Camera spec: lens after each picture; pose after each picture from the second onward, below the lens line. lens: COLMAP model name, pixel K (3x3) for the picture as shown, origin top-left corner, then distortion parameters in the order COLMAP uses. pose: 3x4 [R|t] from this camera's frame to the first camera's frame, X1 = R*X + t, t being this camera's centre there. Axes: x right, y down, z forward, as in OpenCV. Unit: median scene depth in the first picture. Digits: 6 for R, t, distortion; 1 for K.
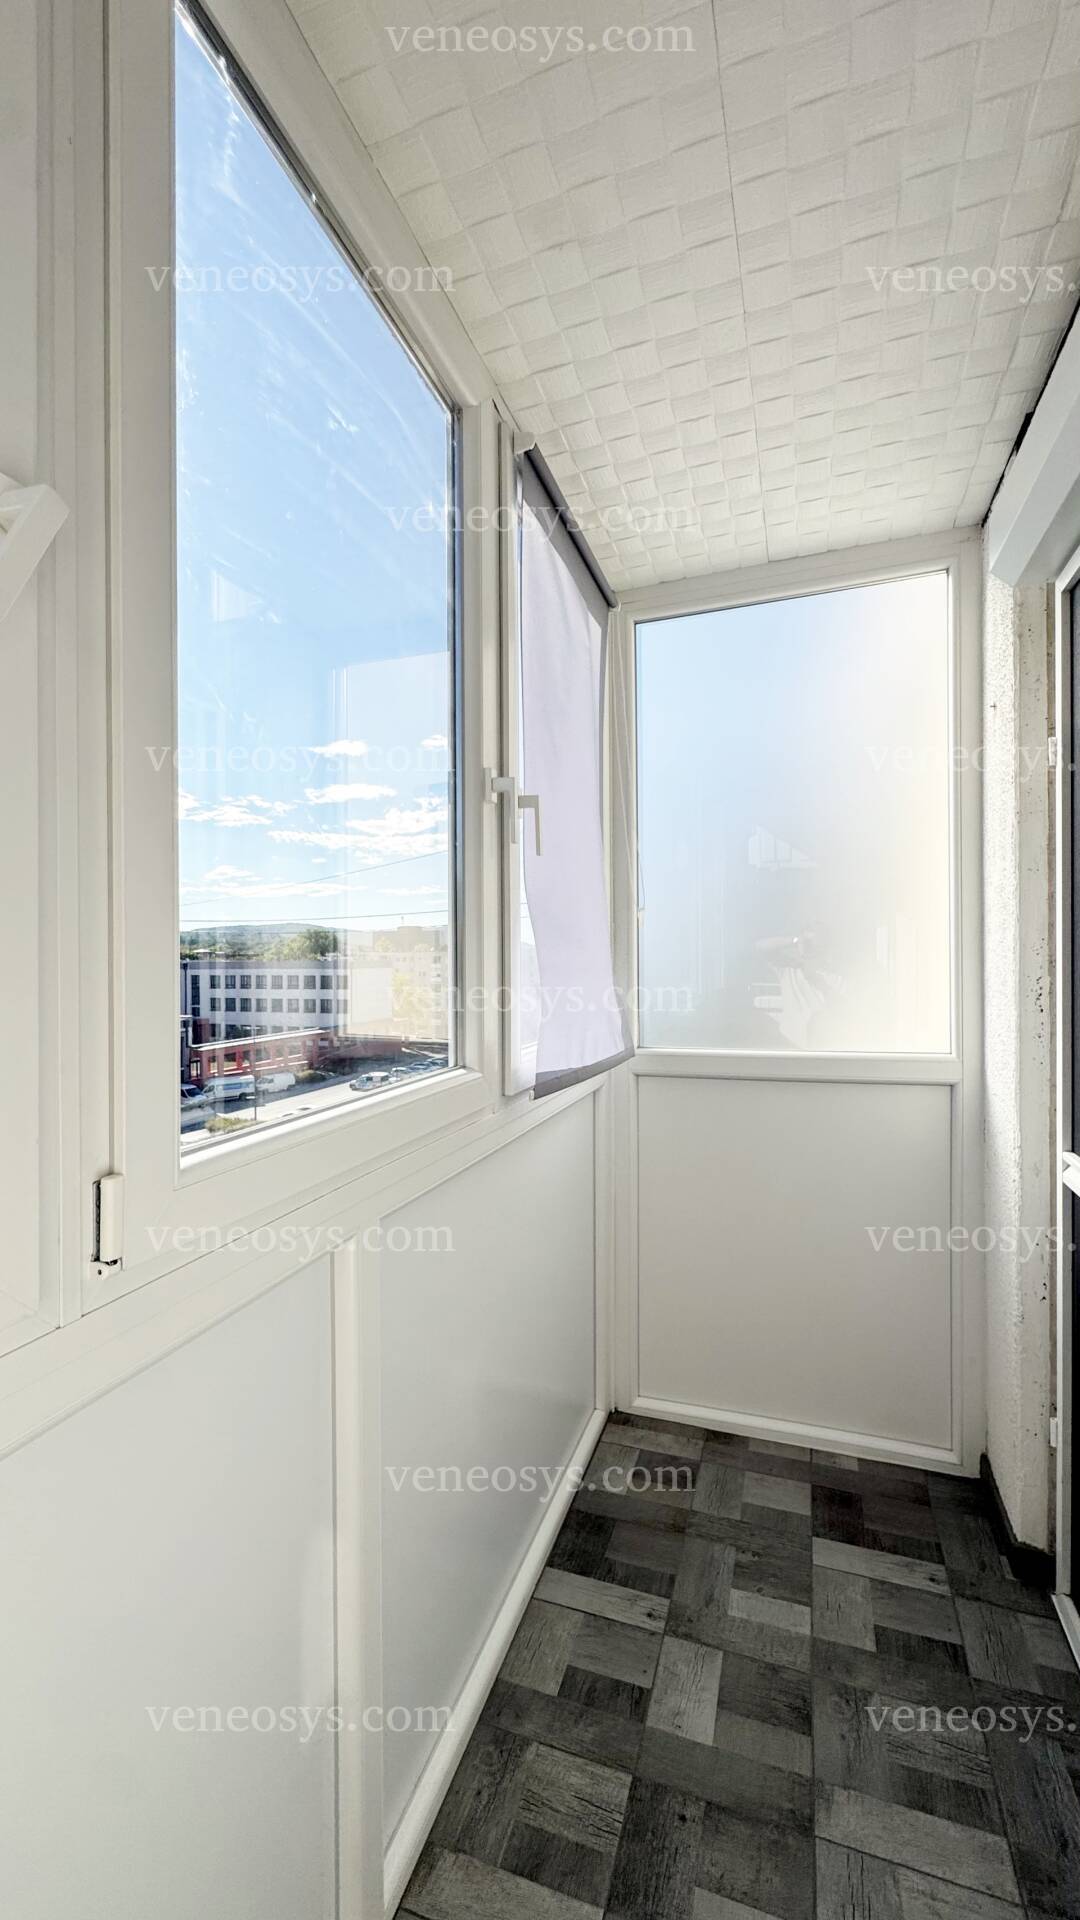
lens RADIAL K [[769.8, 0, 541.5], [0, 769.8, 956.2], [0, 0, 1]] dist [-0.004597, 0.000711]
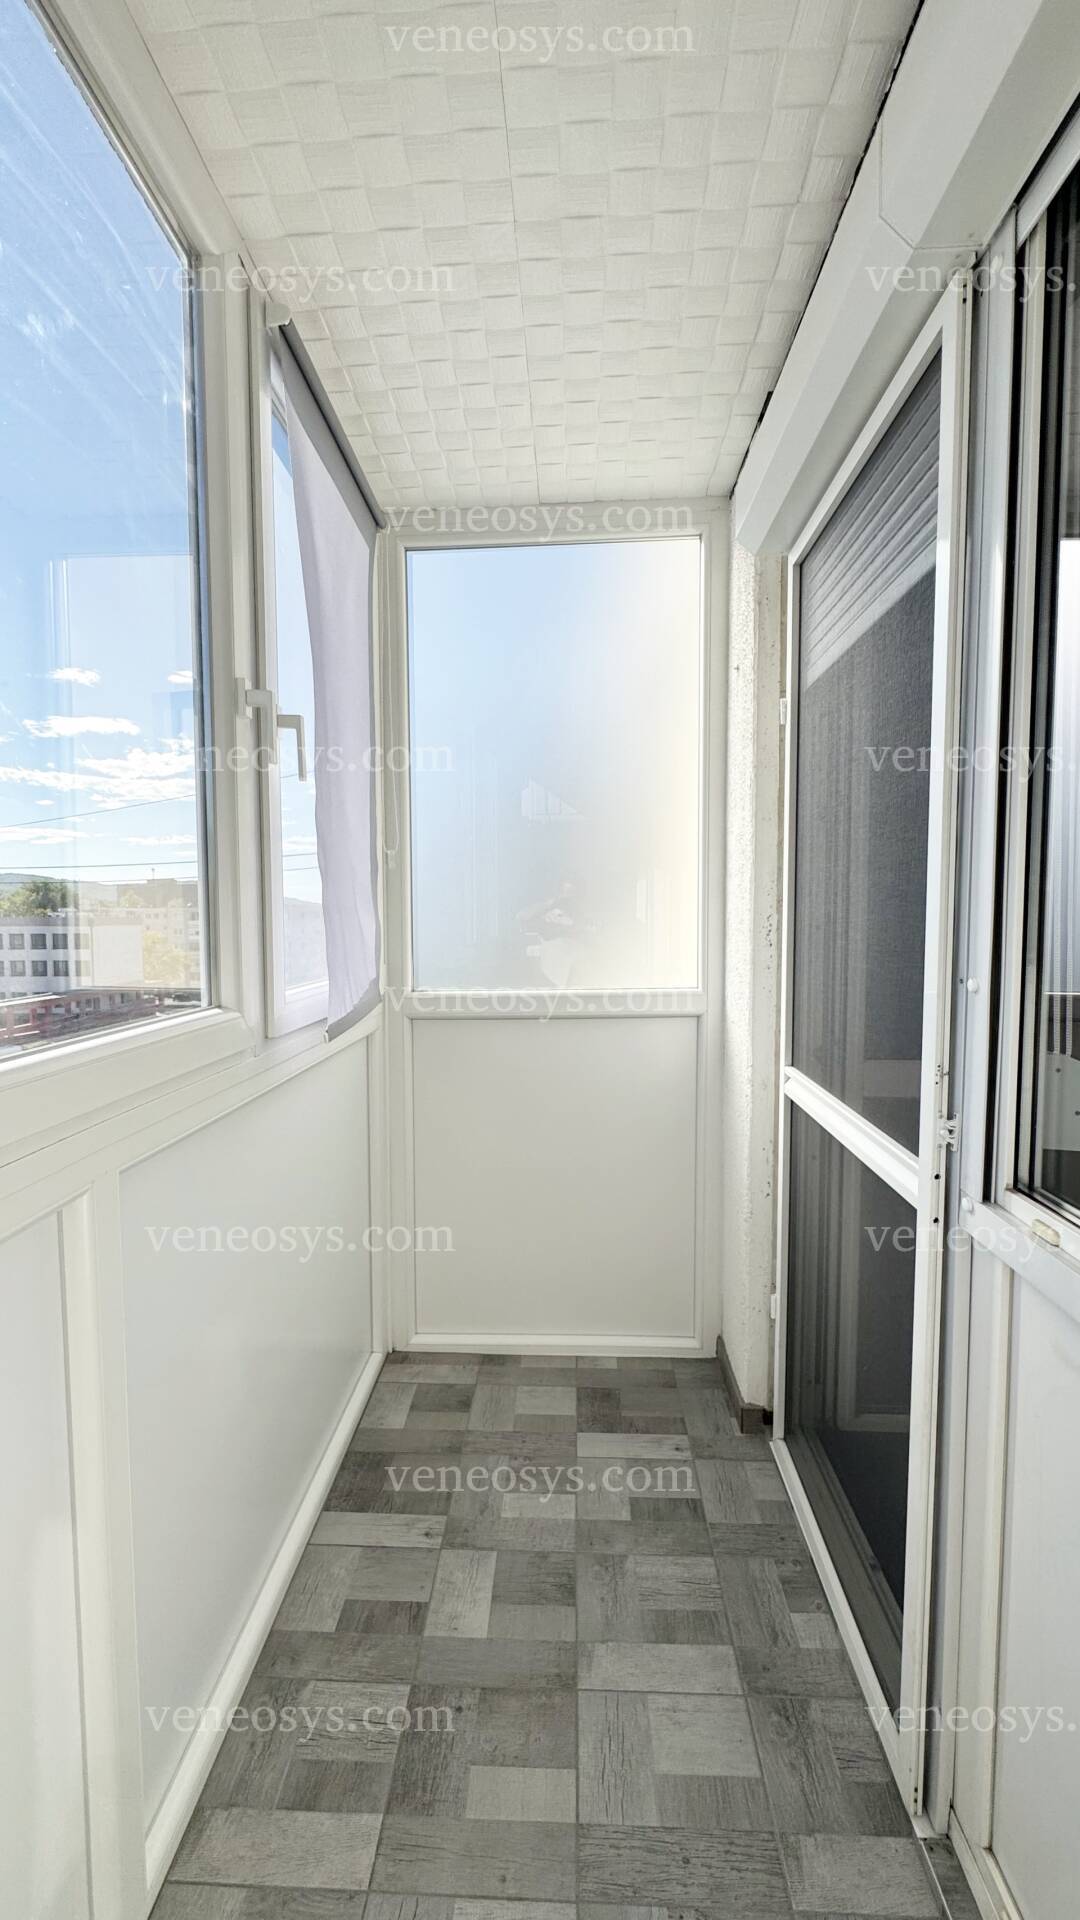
lens RADIAL K [[769.8, 0, 539.8], [0, 769.8, 956.9], [0, 0, 1]] dist [-0.004597, 0.000711]
pose [[0.959413, -0.014411, 0.281635, 0.006982], [-0.001244, 0.998467, 0.055329, 0.027522], [-0.282001, -0.053434, 0.957925, 0.012021]]
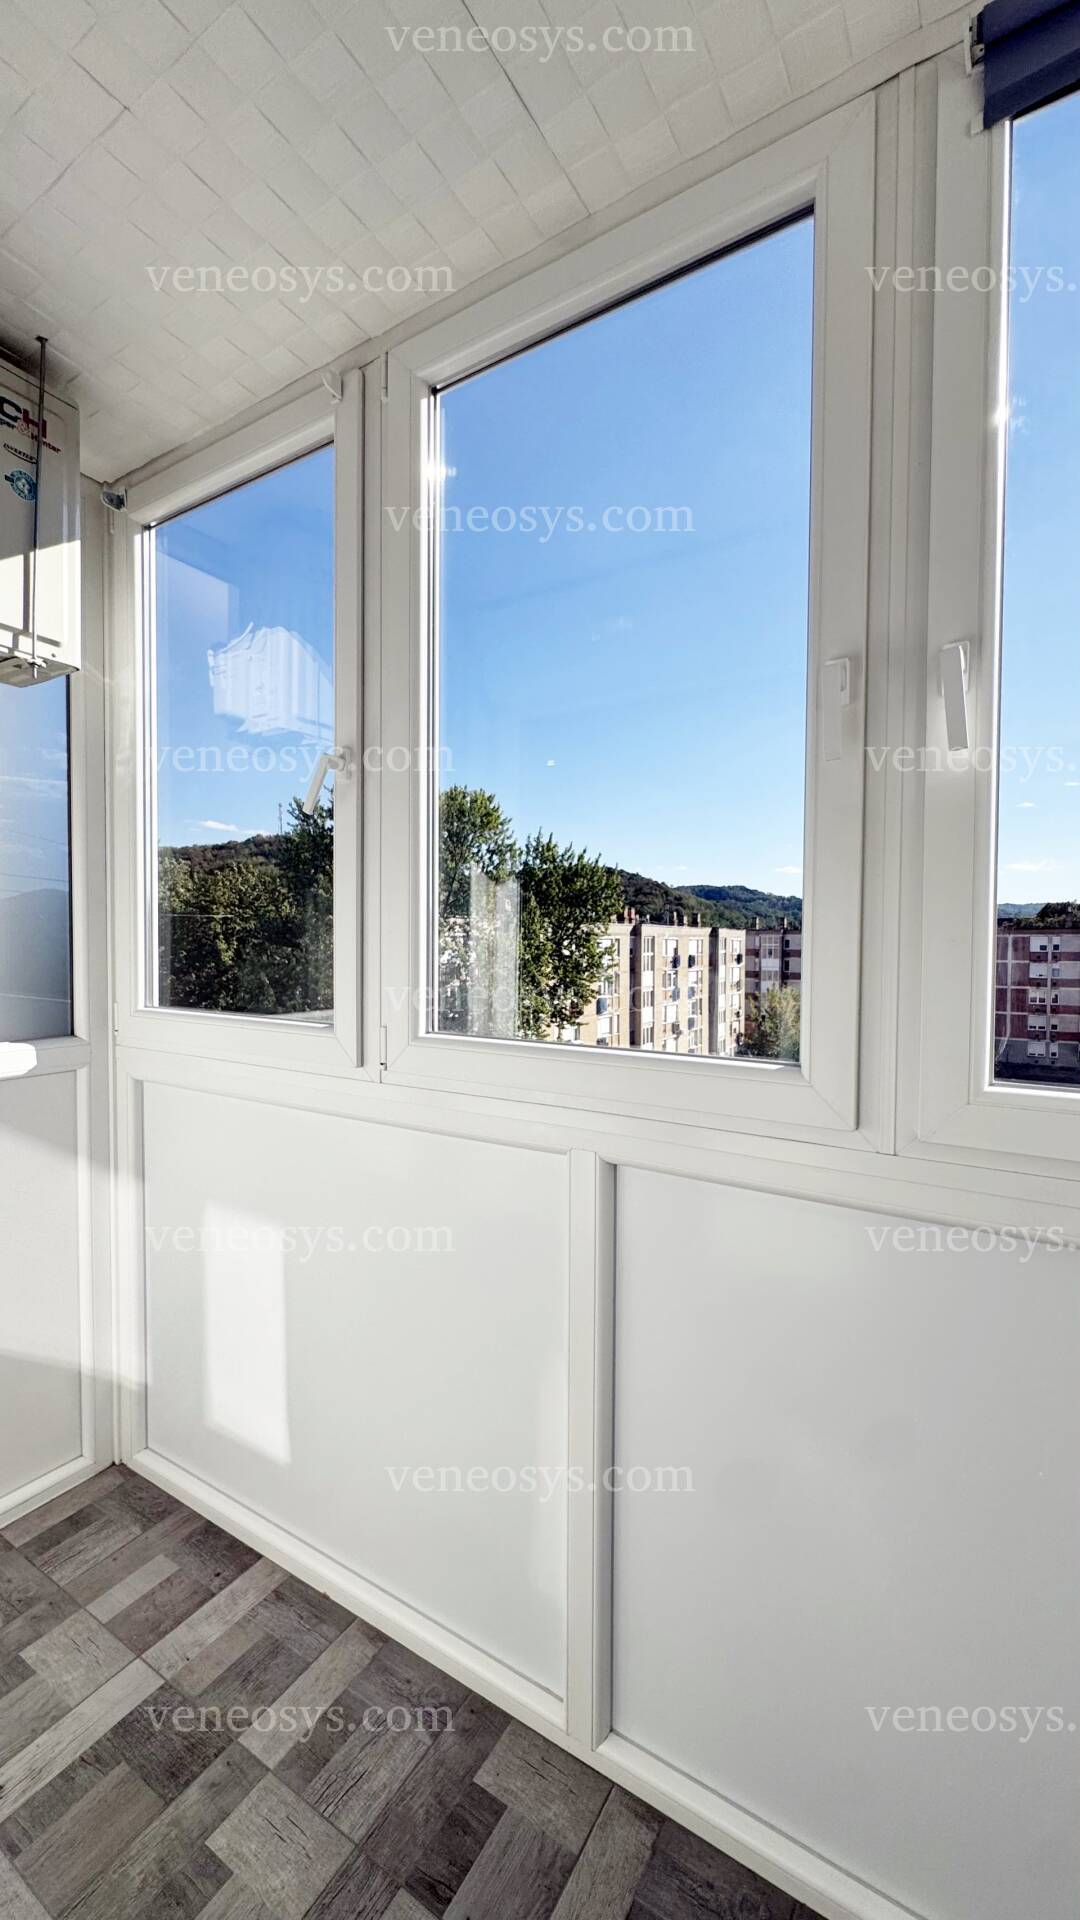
lens RADIAL K [[769.8, 0, 546.3], [0, 769.8, 961.2], [0, 0, 1]] dist [-0.004597, 0.000711]
pose [[-0.213820, 0.038663, -0.976108, 0.730880], [-0.010381, 0.999070, 0.041847, -0.004659], [0.976818, 0.019081, -0.213220, 1.117225]]
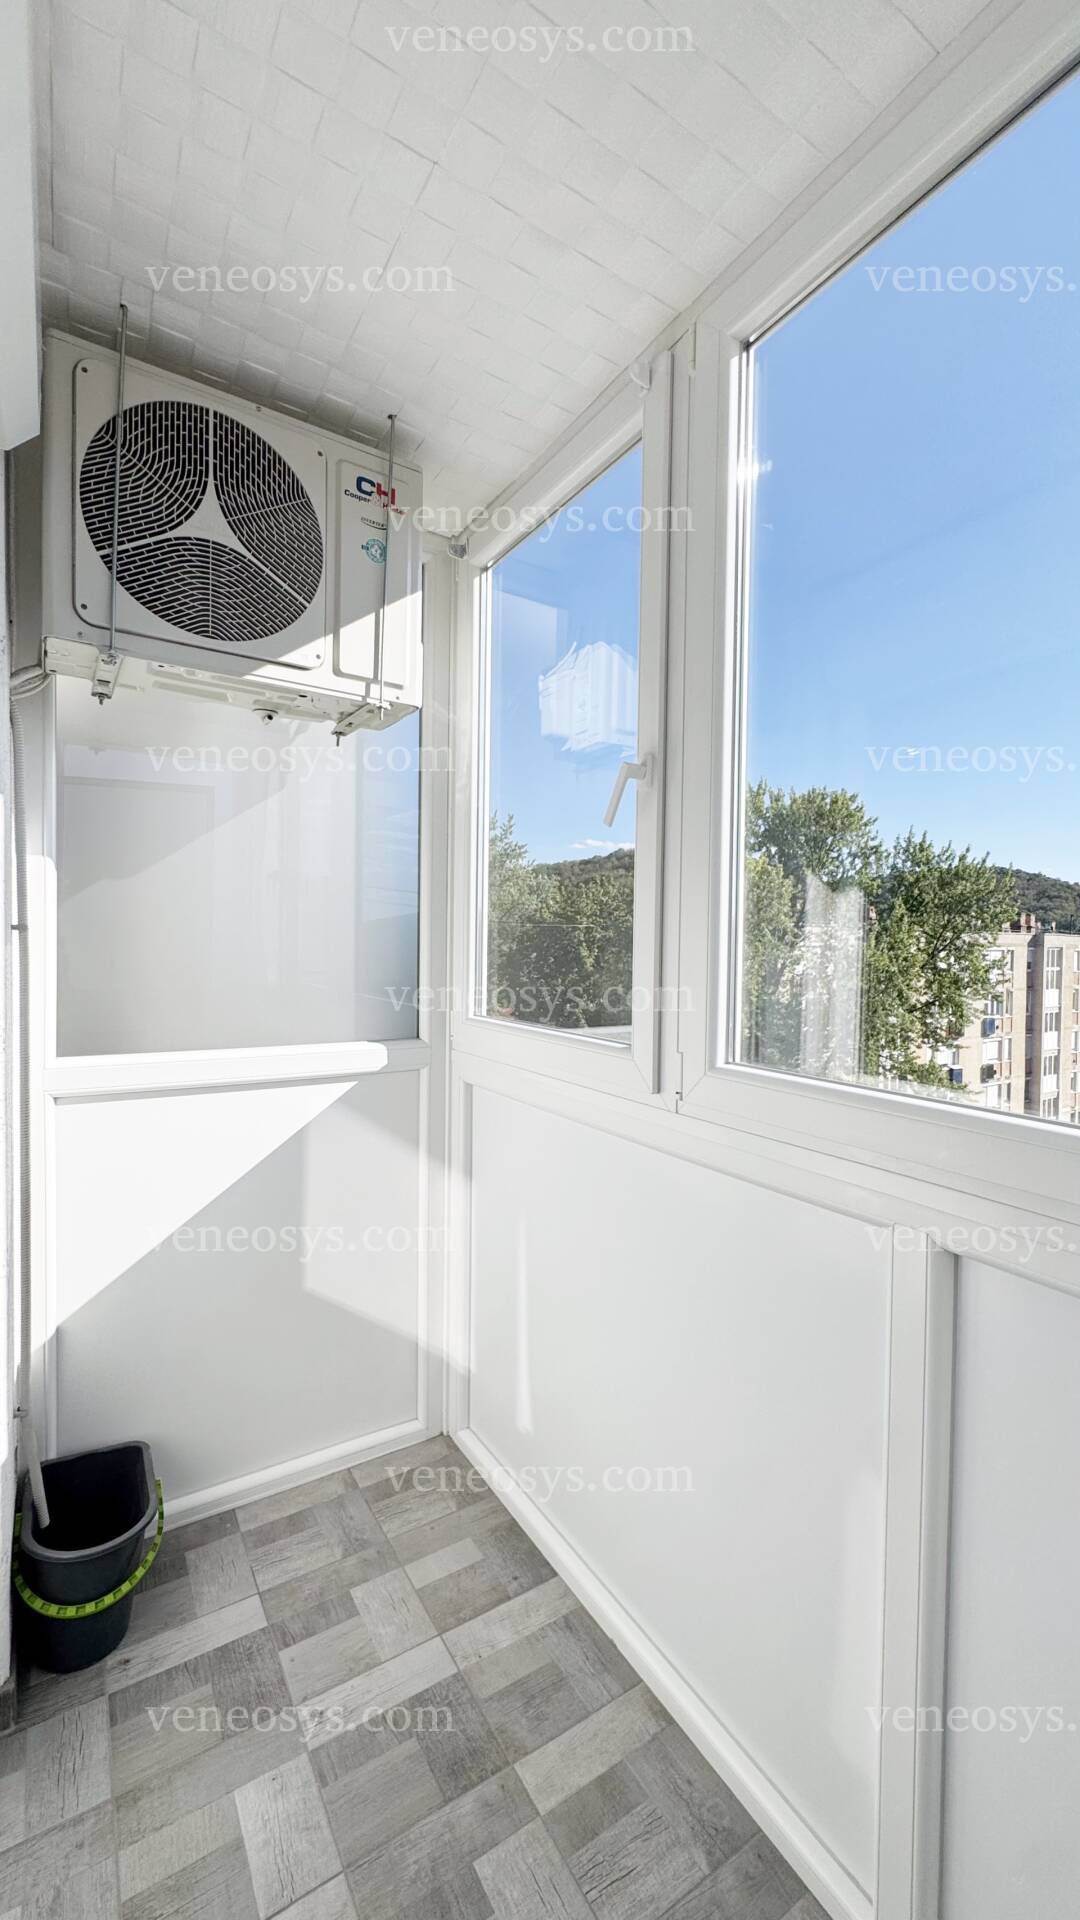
lens RADIAL K [[769.8, 0, 543.5], [0, 769.8, 962.0], [0, 0, 1]] dist [-0.004597, 0.000711]
pose [[-0.621250, 0.021196, -0.783326, 0.633155], [-0.012108, 0.999255, 0.036641, -0.015127], [0.783519, 0.032248, -0.620531, 1.136464]]
